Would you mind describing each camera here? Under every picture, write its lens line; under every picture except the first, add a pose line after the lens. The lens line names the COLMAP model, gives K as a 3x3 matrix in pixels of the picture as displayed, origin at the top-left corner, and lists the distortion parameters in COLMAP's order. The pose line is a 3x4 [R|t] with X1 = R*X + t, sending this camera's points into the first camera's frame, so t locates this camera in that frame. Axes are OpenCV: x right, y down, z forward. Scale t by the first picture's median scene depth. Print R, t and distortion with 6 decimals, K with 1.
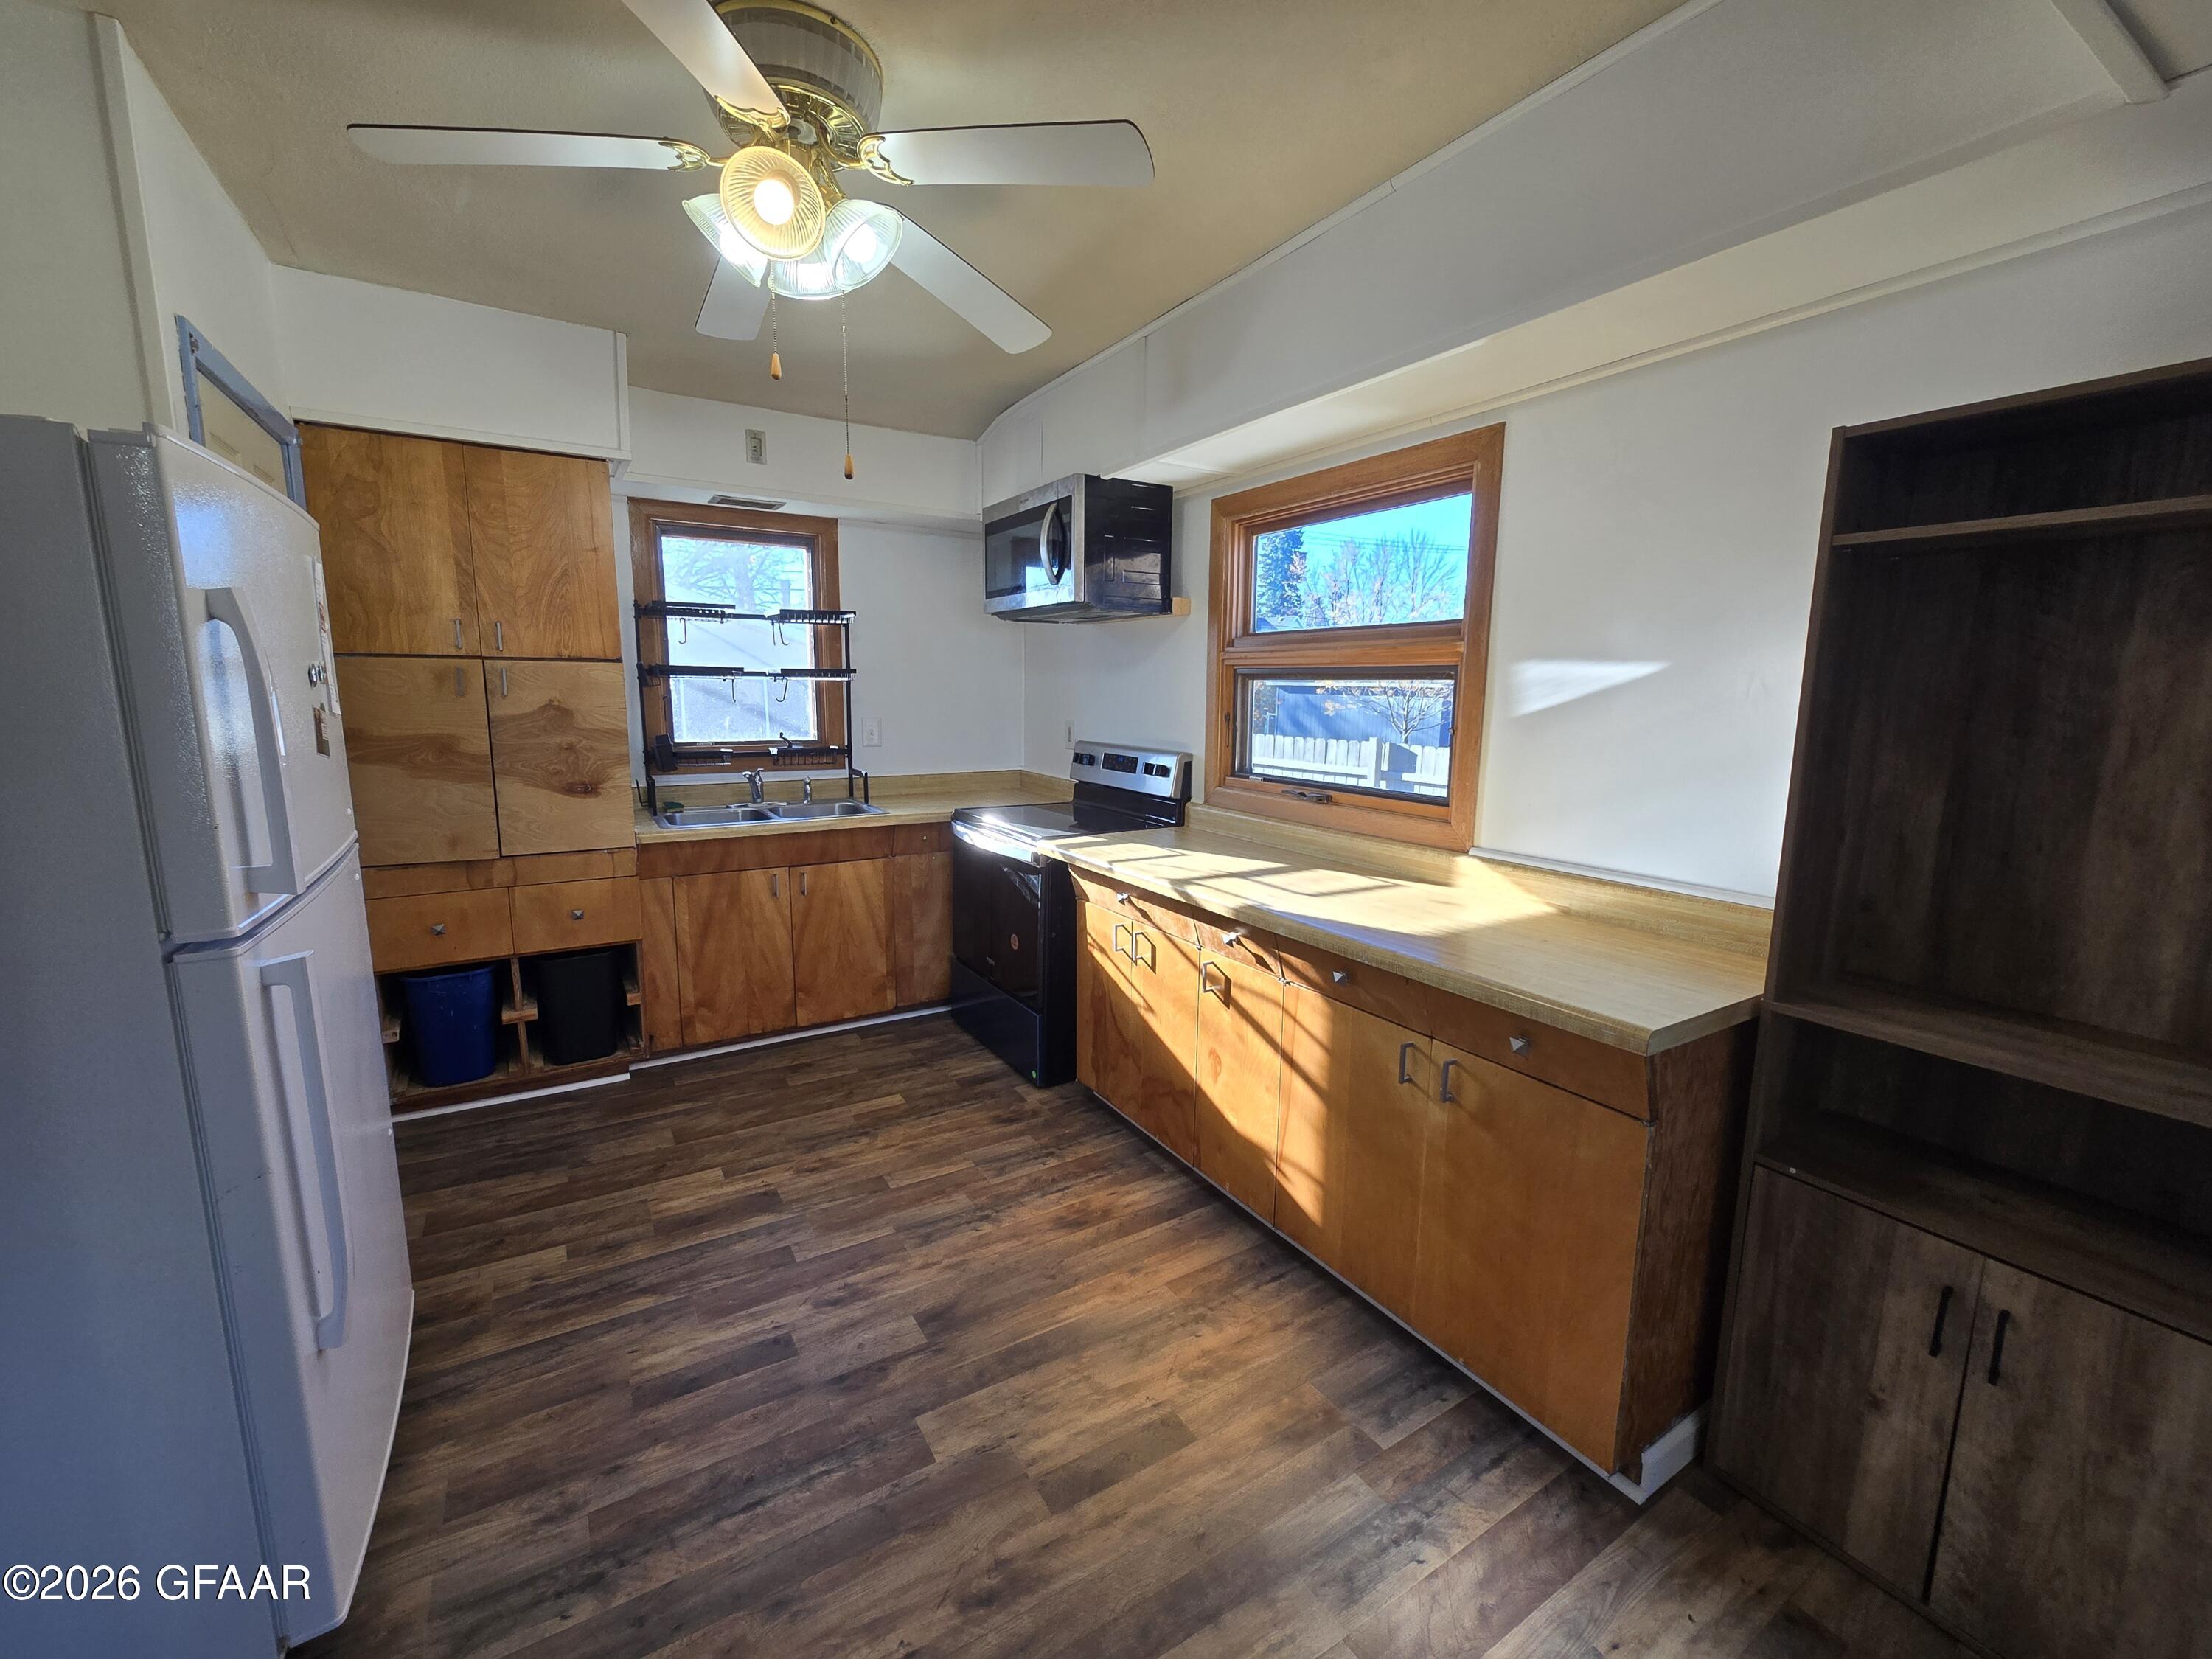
lens RADIAL K [[902.7, 0, 1100.7], [0, 902.7, 836.5], [0, 0, 1]] dist [-0.006272, 0.003037]
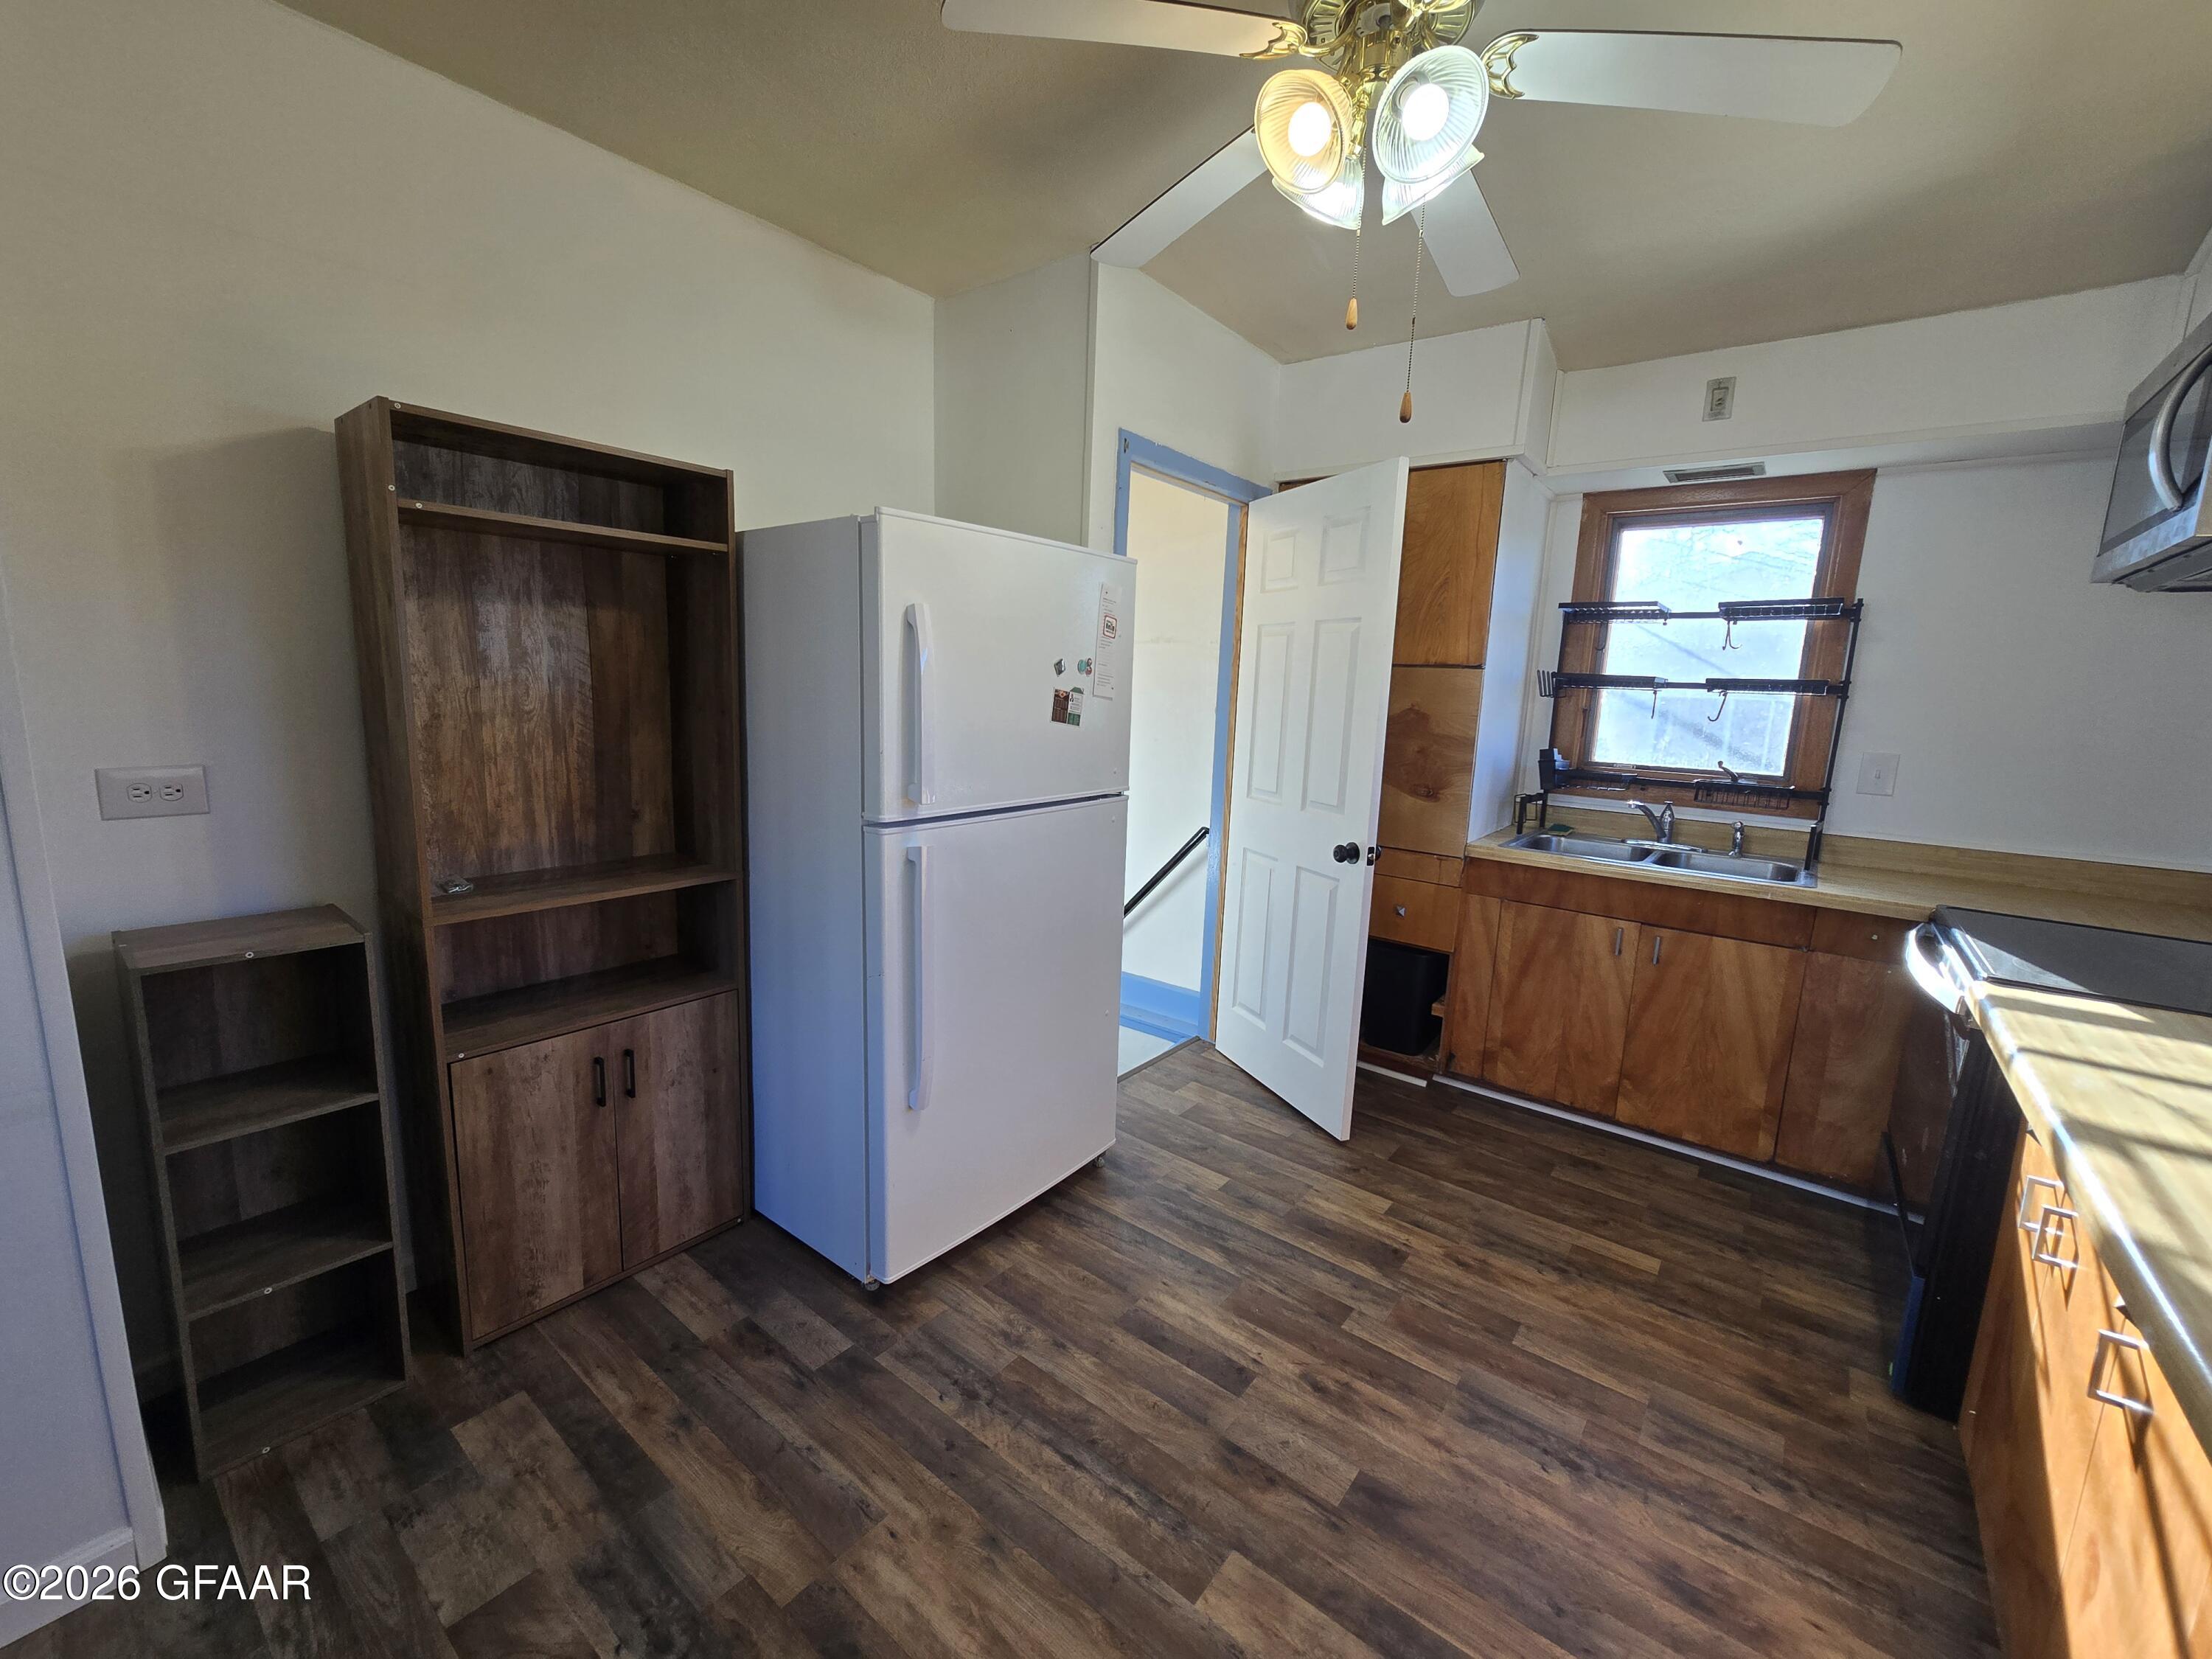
lens RADIAL K [[902.7, 0, 1098.5], [0, 902.7, 835.2], [0, 0, 1]] dist [-0.006272, 0.003037]
pose [[0.348761, 0.162874, -0.922951, 0.240126], [-0.188805, 0.976803, 0.101033, -0.037062], [0.917997, 0.139022, 0.371422, 0.280105]]
